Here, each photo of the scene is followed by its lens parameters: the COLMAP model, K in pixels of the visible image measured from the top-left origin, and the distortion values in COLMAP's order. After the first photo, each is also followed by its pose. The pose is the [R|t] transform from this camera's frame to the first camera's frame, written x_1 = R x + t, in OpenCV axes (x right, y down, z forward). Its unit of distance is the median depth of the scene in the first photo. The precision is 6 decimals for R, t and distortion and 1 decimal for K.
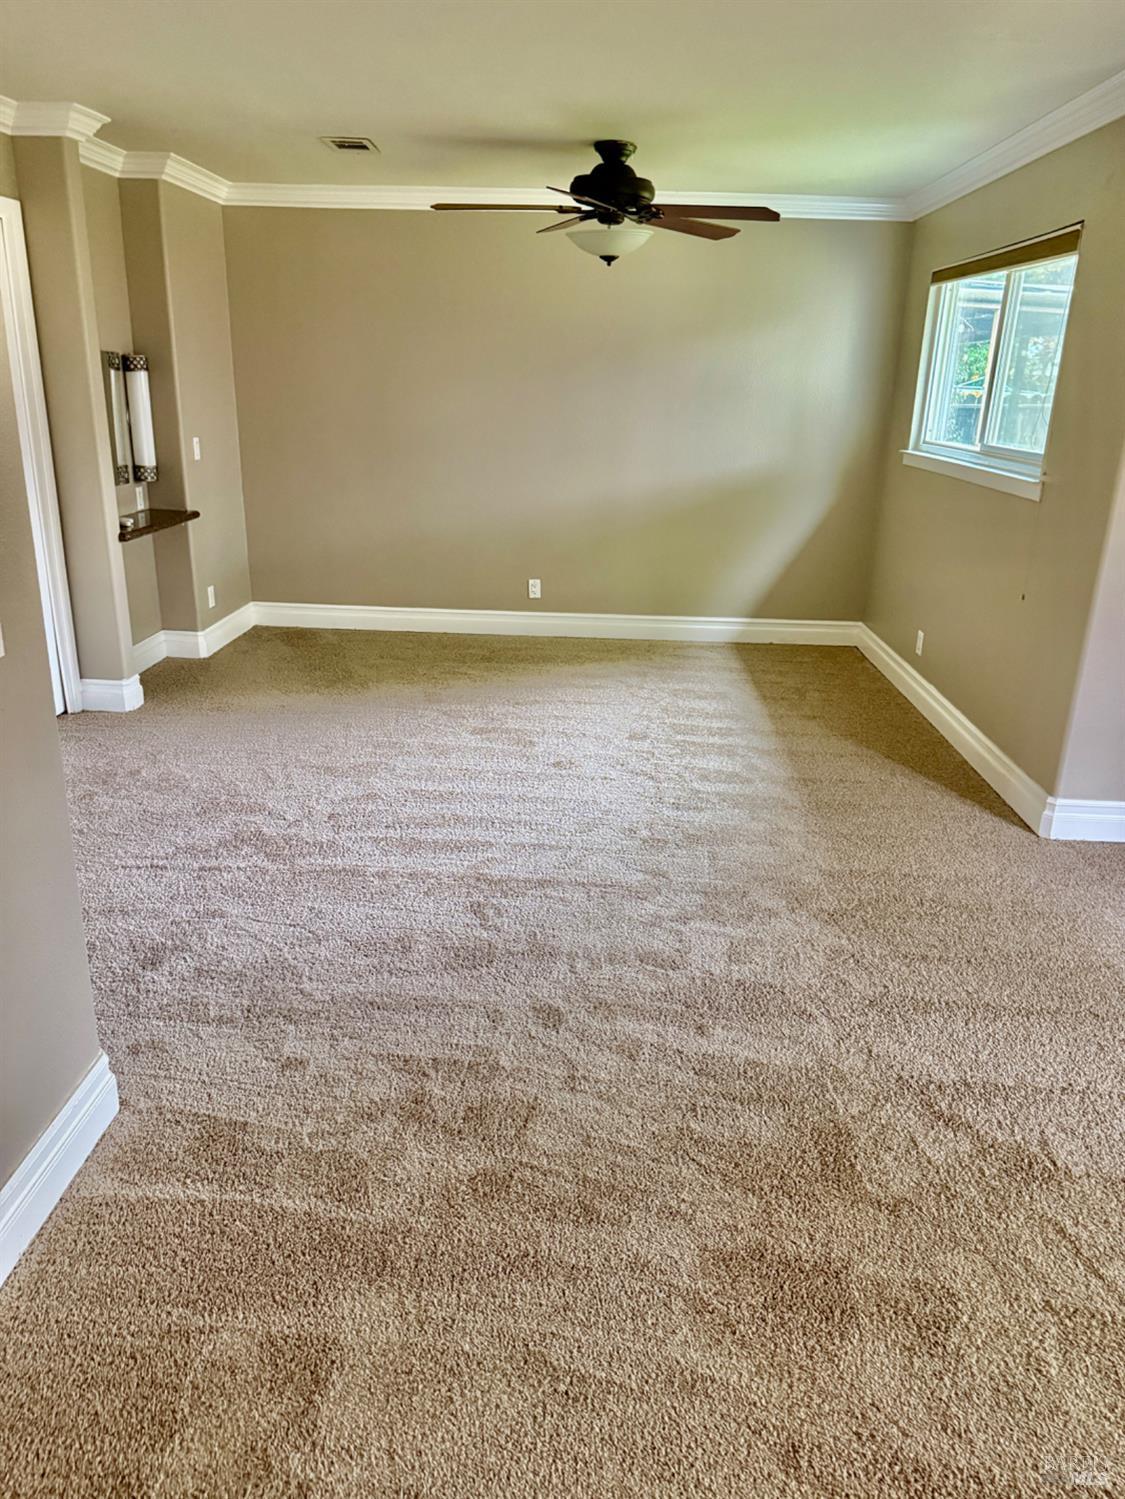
lens RADIAL K [[1063.4, 0, 589.4], [0, 1063.4, 731.6], [0, 0, 1]] dist [0.072224, -0.083226]
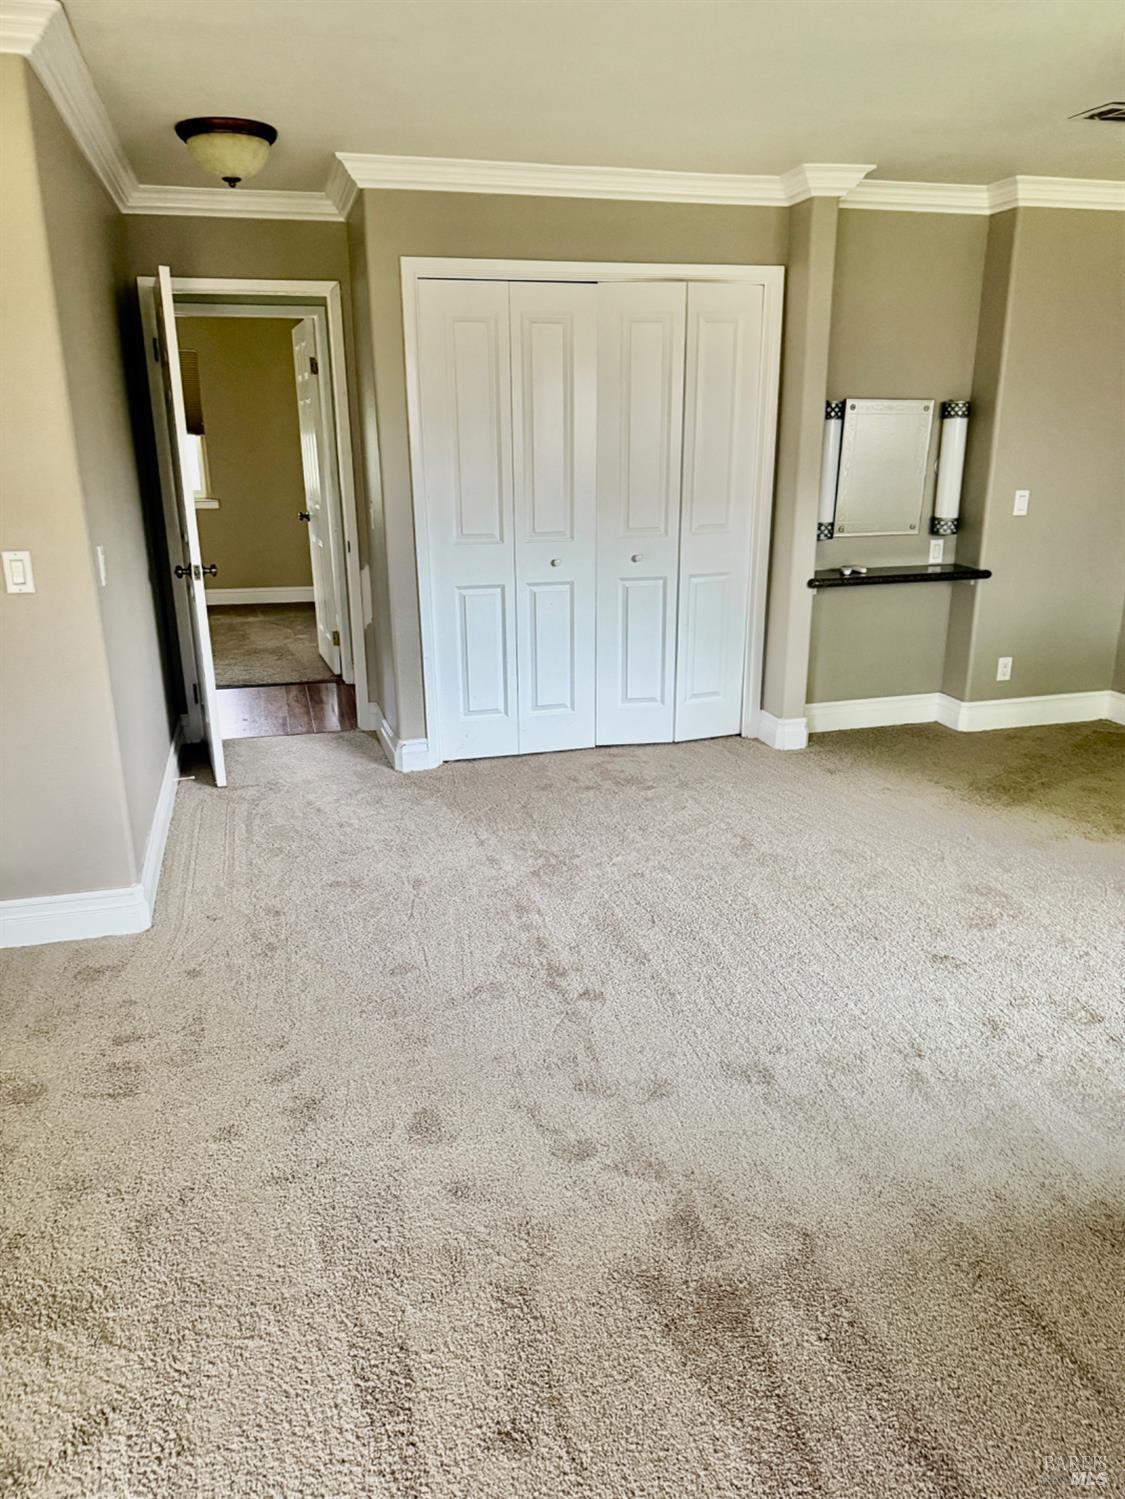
lens RADIAL K [[1060.8, 0, 554.0], [0, 1060.8, 748.5], [0, 0, 1]] dist [0.114210, -0.192755]
pose [[0.268335, 0.242189, -0.932385, 0.432034], [-0.280772, 0.945521, 0.164796, -0.118223], [0.921501, 0.217567, 0.321716, 0.436919]]
